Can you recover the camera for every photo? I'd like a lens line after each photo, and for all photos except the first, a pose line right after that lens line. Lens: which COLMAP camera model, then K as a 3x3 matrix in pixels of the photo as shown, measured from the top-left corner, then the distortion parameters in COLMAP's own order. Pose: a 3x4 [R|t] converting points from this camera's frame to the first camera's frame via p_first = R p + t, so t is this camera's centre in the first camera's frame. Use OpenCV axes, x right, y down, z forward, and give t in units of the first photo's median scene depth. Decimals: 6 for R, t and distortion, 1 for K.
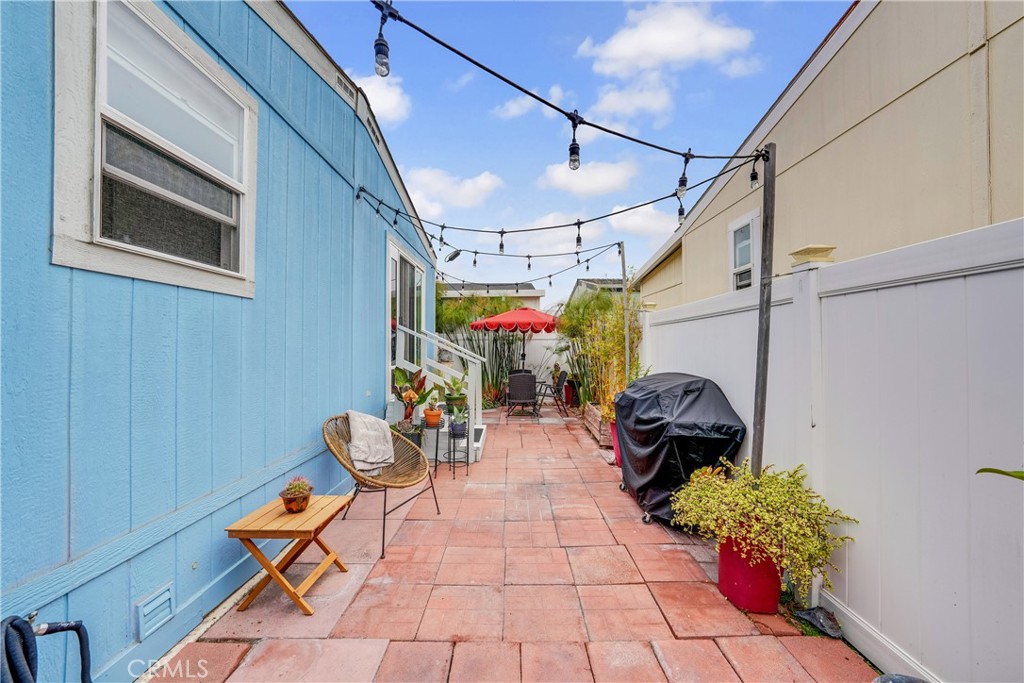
lens RADIAL K [[359.0, 0, 509.4], [0, 359.0, 340.8], [0, 0, 1]] dist [-0.029012, 0.005911]
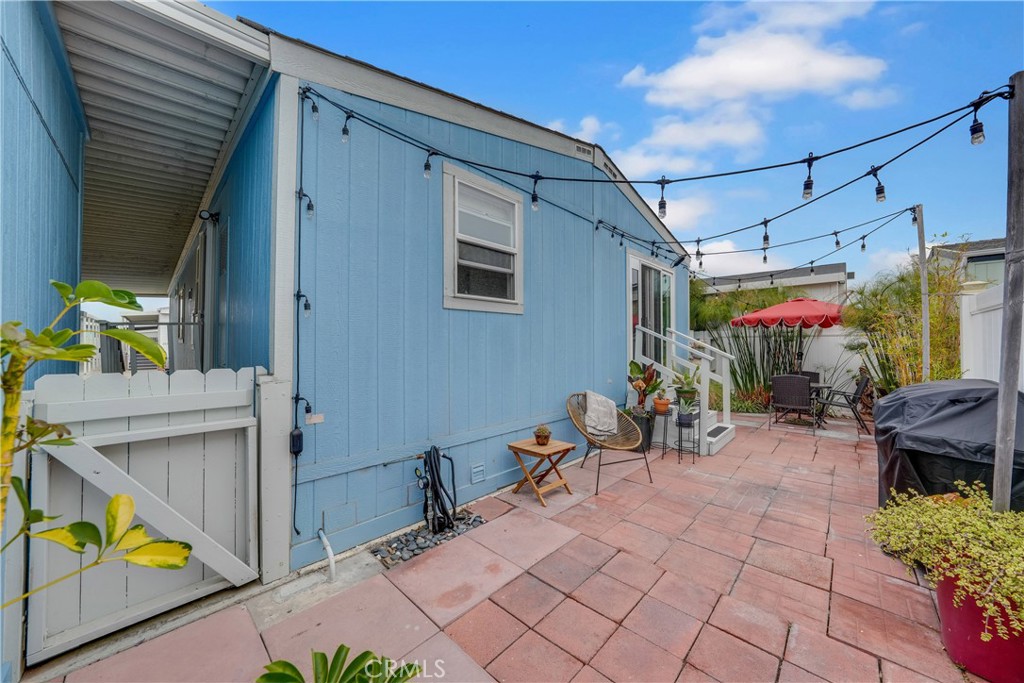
lens RADIAL K [[350.1, 0, 512.0], [0, 350.1, 341.5], [0, 0, 1]] dist [-0.026477, 0.006063]
pose [[0.724360, -0.004040, -0.689410, 0.308418], [0.008829, 0.999955, 0.003418, 0.002150], [0.689365, -0.008562, 0.724364, -0.190561]]
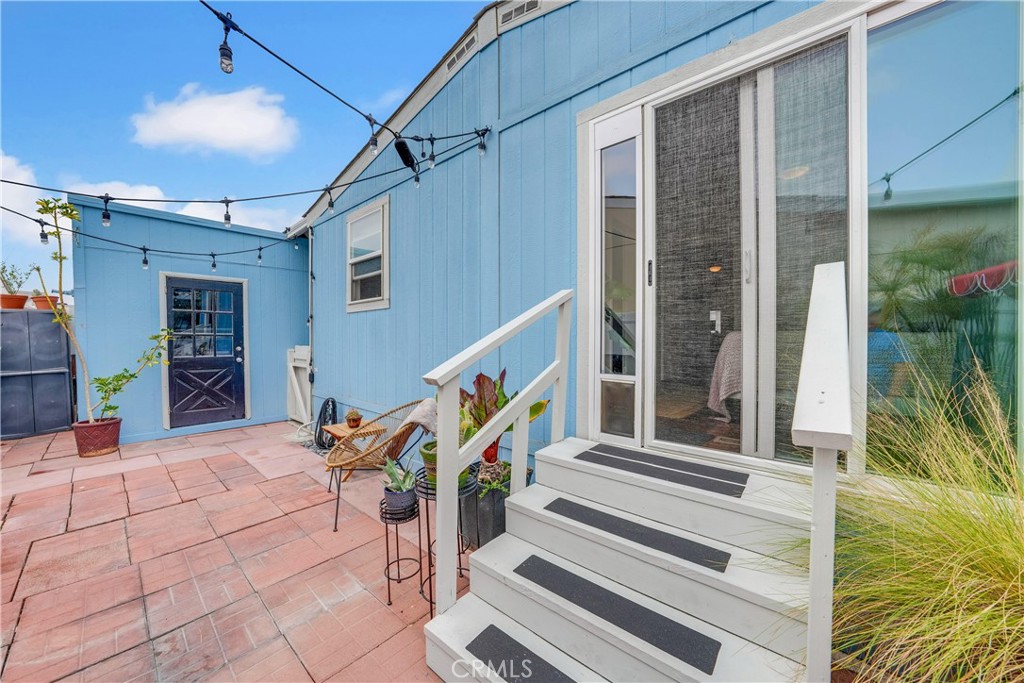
lens RADIAL K [[367.6, 0, 522.8], [0, 367.6, 341.2], [0, 0, 1]] dist [-0.028538, 0.007326]
pose [[-0.634562, 0.007806, -0.772832, 0.203745], [0.008674, 0.999958, 0.002979, 0.043766], [0.772823, -0.004813, -0.634603, 2.124856]]
